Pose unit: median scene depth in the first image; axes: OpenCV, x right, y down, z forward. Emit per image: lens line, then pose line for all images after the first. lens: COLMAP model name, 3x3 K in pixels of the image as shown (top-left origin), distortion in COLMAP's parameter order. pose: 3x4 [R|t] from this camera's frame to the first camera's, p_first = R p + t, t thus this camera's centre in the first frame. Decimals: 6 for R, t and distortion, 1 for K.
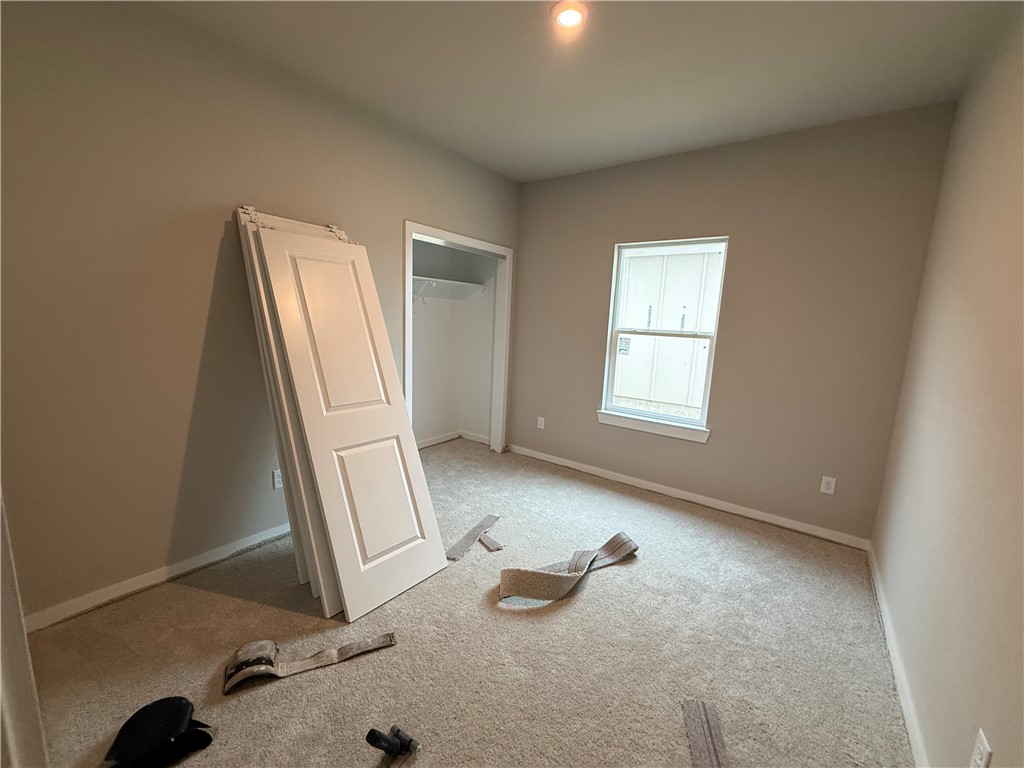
lens RADIAL K [[406.8, 0, 503.8], [0, 406.8, 391.9], [0, 0, 1]] dist [-0.001661, 0.000715]
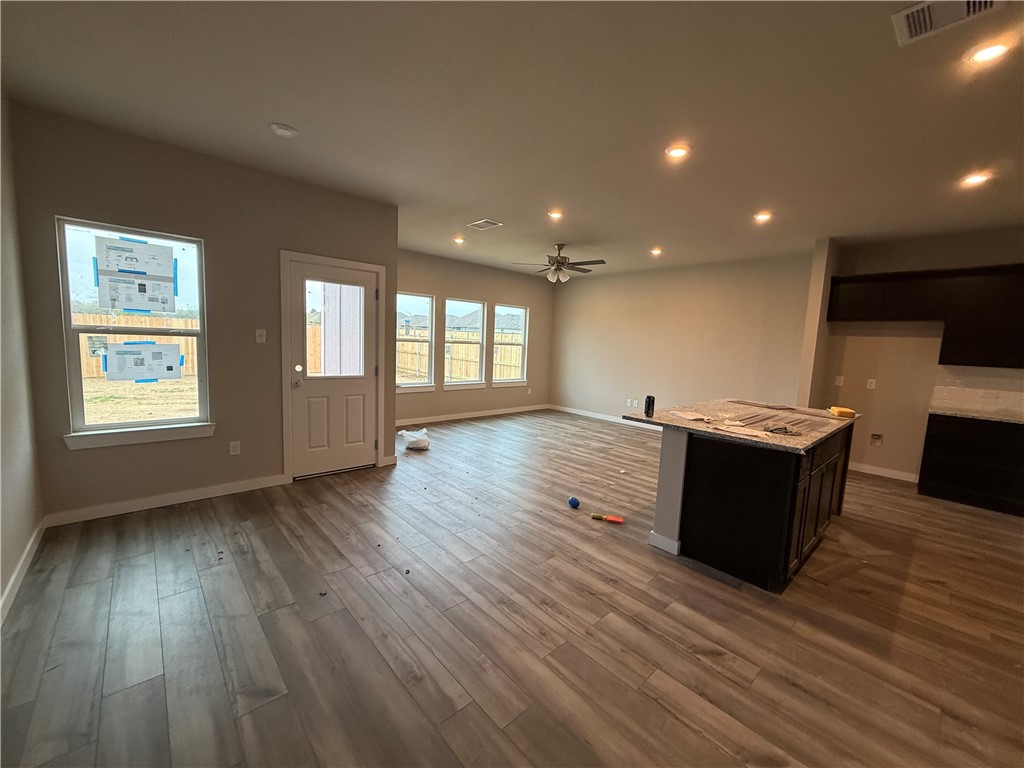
lens RADIAL K [[406.8, 0, 509.7], [0, 406.8, 385.8], [0, 0, 1]] dist [-0.001661, 0.000715]
pose [[0.174246, -0.136878, 0.975142, -0.336216], [0.140842, 0.983574, 0.112895, -0.030253], [-0.974578, 0.117670, 0.190663, 0.103416]]
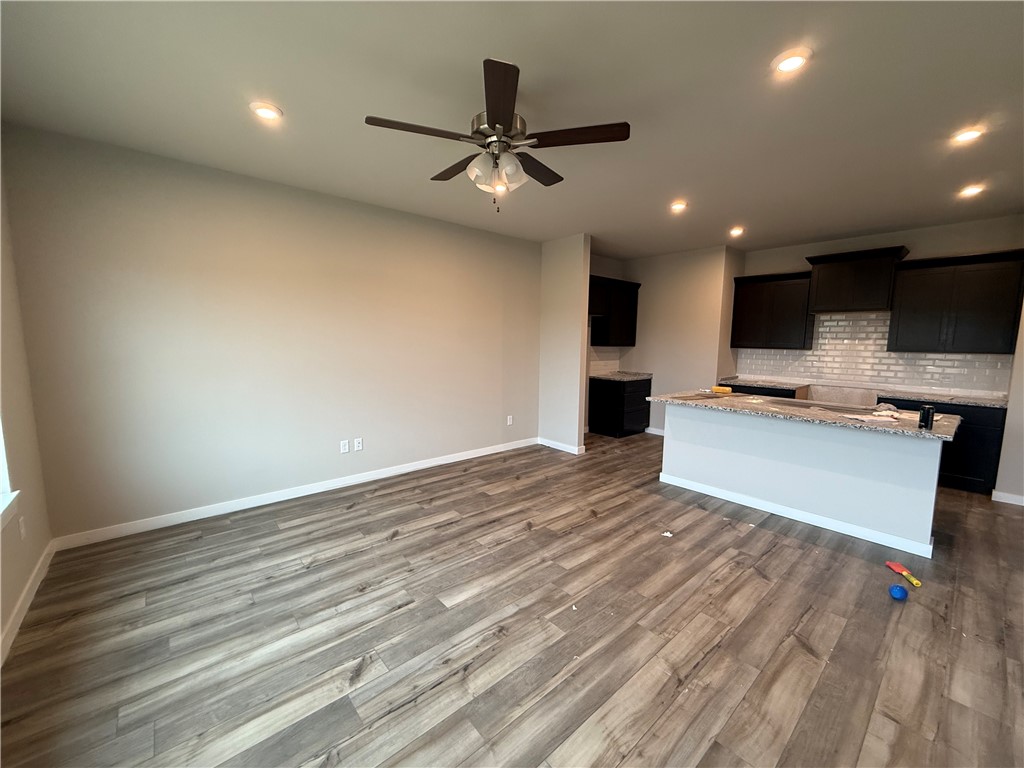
lens RADIAL K [[406.8, 0, 510.0], [0, 406.8, 383.5], [0, 0, 1]] dist [-0.001661, 0.000715]
pose [[-0.978690, -0.069616, 0.193182, -0.068902], [-0.010621, 0.956680, 0.290946, -0.047061], [-0.205068, 0.282694, -0.937033, 0.234317]]
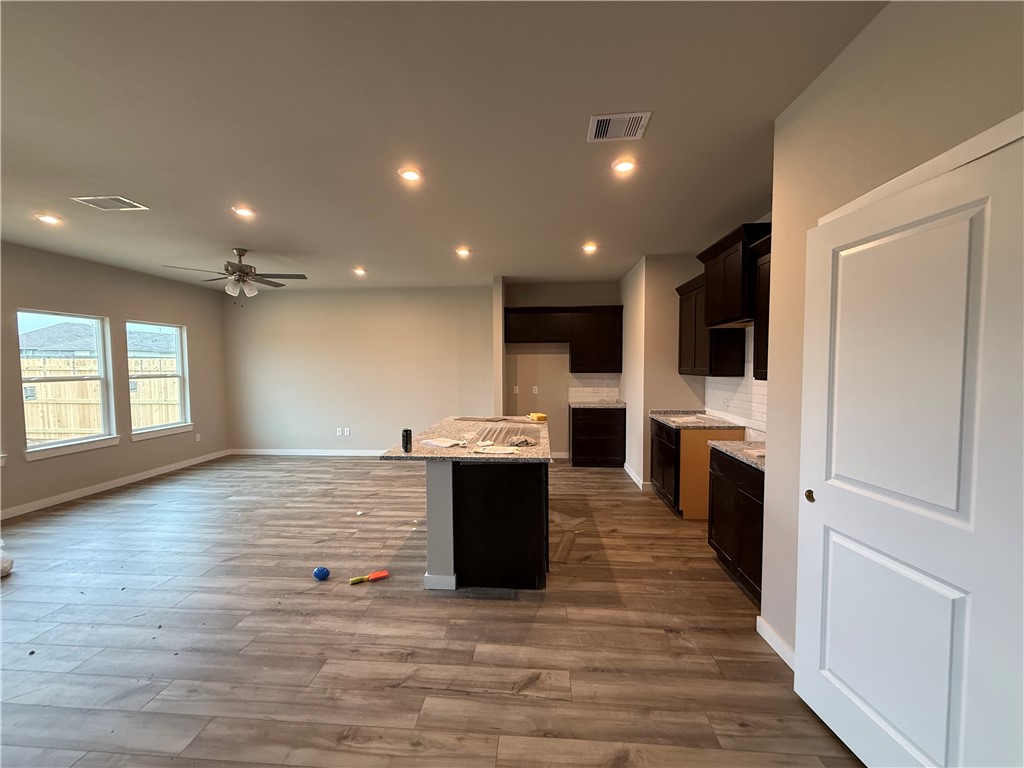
lens RADIAL K [[406.8, 0, 511.1], [0, 406.8, 385.7], [0, 0, 1]] dist [-0.001661, 0.000715]
pose [[-0.551257, -0.076763, 0.830797, -0.314749], [0.135375, 0.974334, 0.179851, -0.036977], [-0.823280, 0.211613, -0.526717, 0.122733]]
